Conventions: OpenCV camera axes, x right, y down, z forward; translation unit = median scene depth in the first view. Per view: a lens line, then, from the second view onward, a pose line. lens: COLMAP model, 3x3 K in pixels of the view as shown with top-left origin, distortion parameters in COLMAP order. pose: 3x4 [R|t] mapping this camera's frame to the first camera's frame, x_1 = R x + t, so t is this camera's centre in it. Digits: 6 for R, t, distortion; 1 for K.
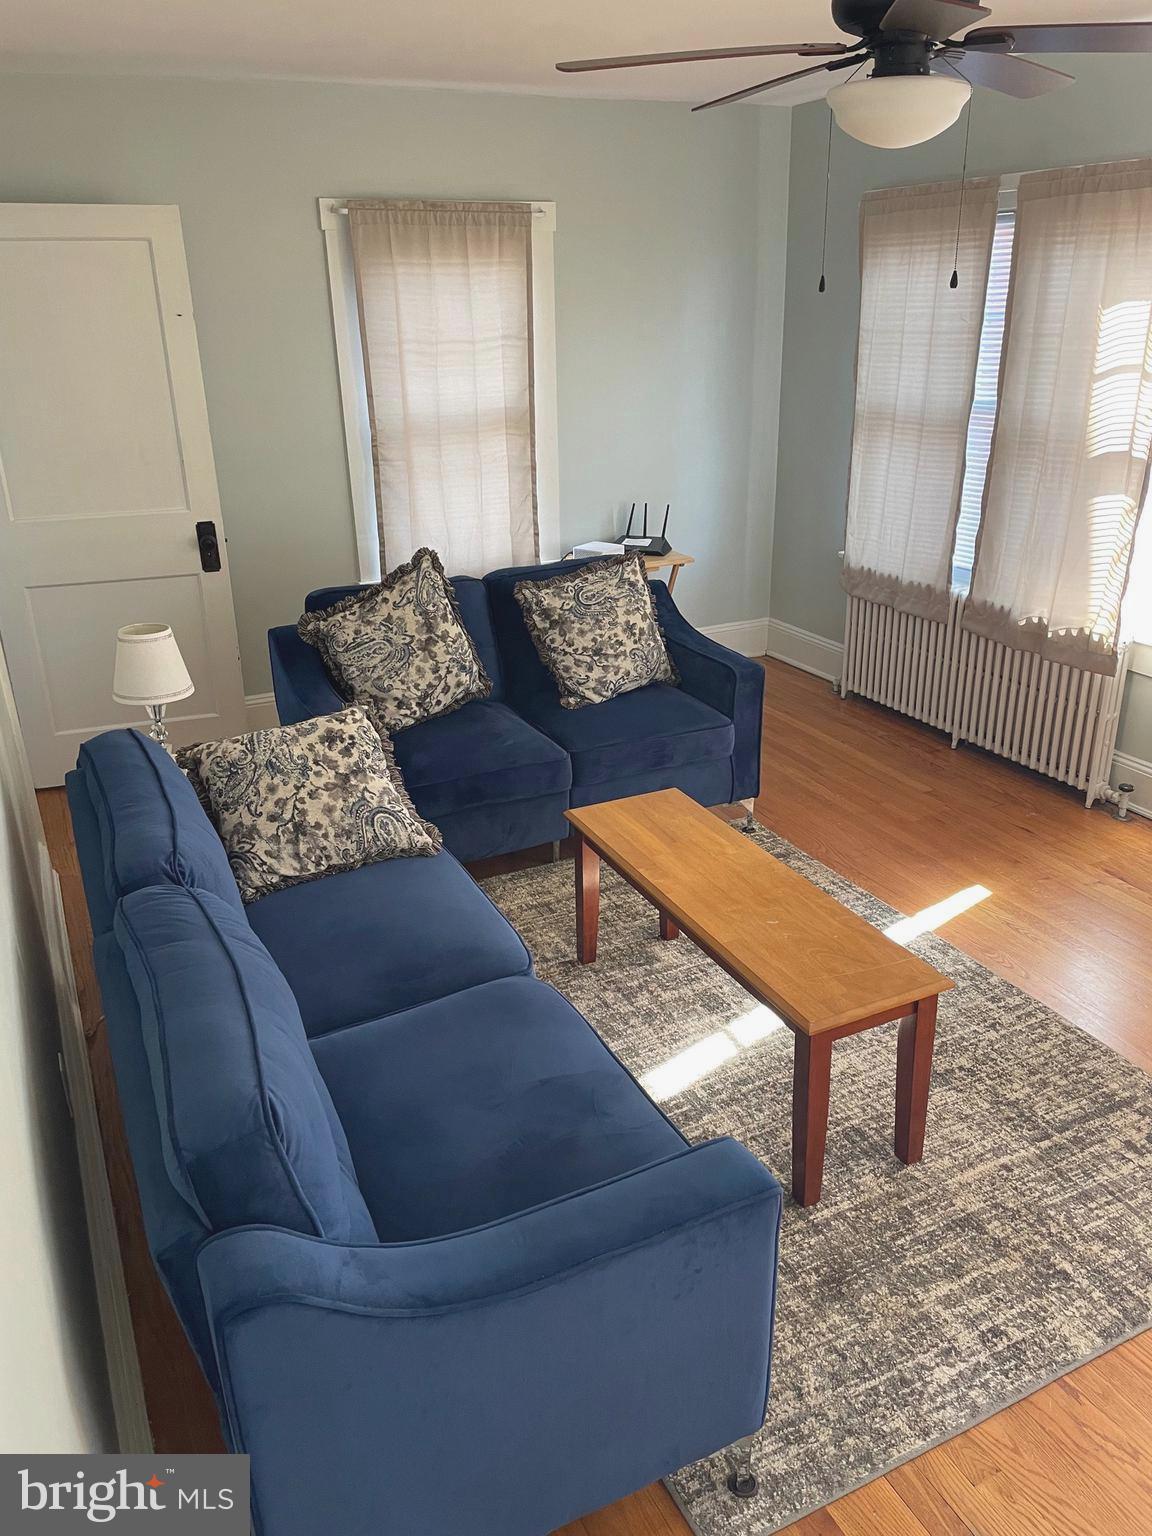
lens RADIAL K [[1155.1, 0, 576.0], [0, 1155.1, 768.0], [0, 0, 1]] dist [0.001719, 0.000832]
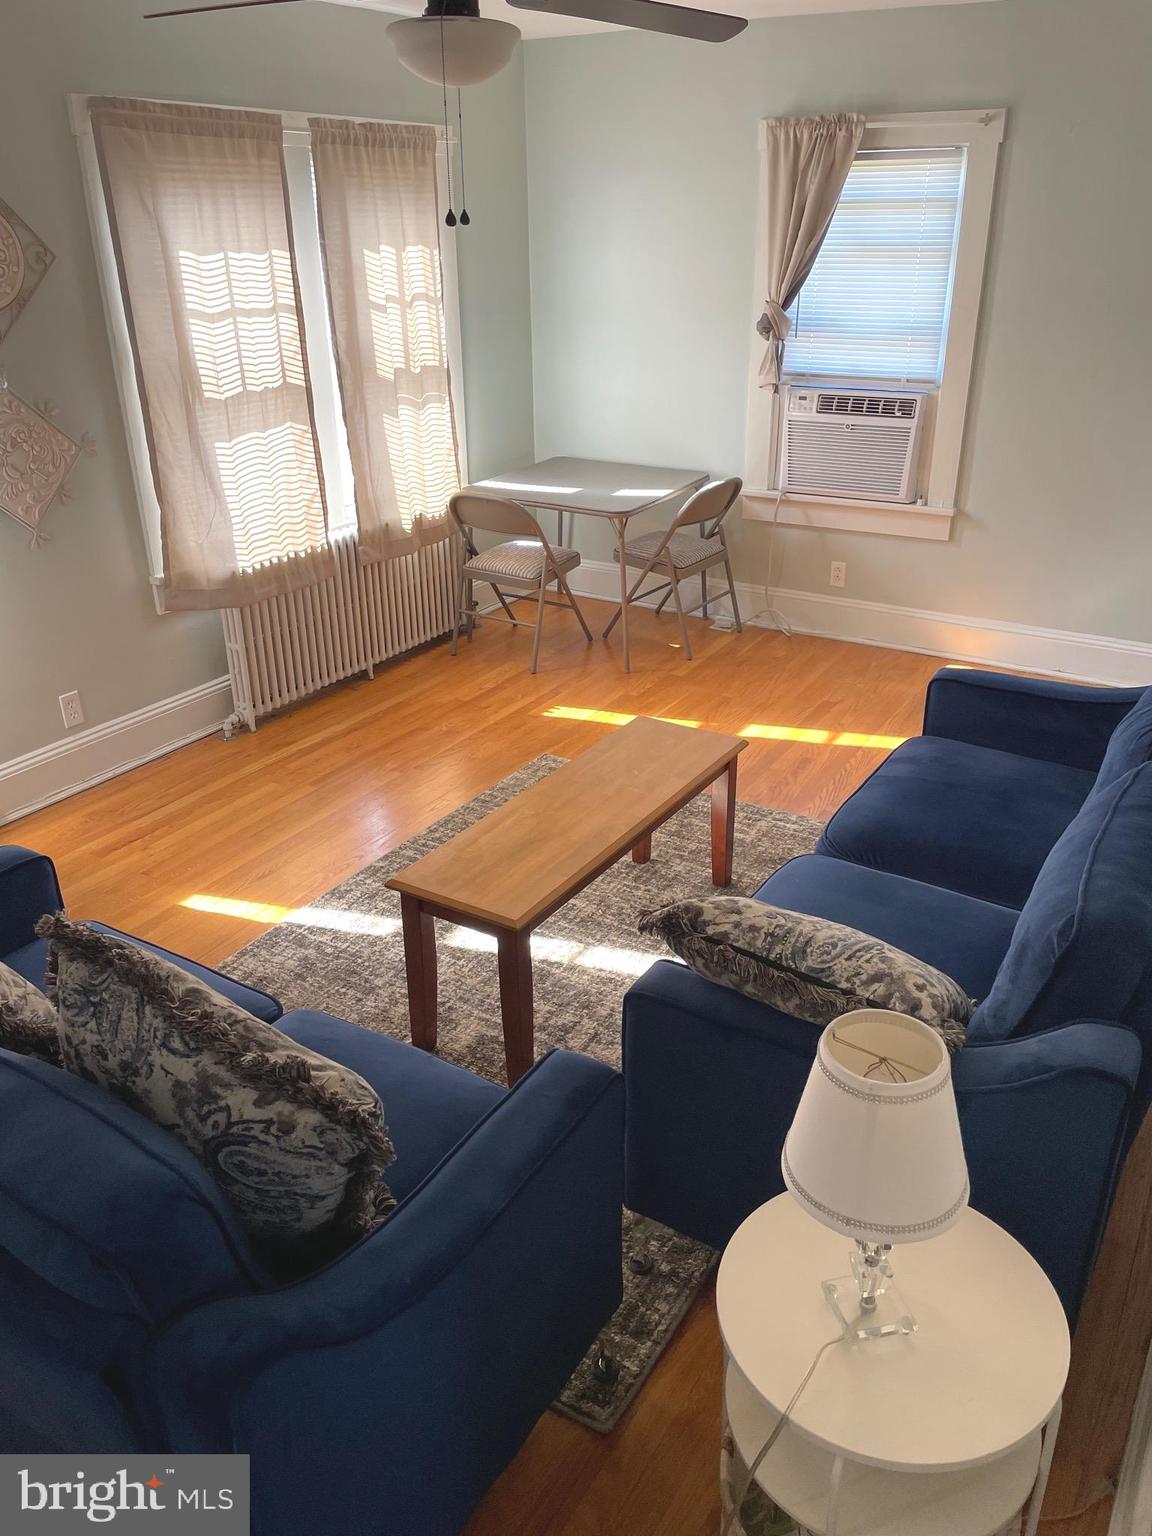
lens RADIAL K [[1171.5, 0, 576.0], [0, 1171.5, 768.0], [0, 0, 1]] dist [-0.000588, -0.000114]
pose [[-0.529674, -0.332763, 0.780202, -0.646357], [0.341577, 0.758265, 0.555301, -0.492580], [-0.776383, 0.560627, -0.287969, 1.225883]]
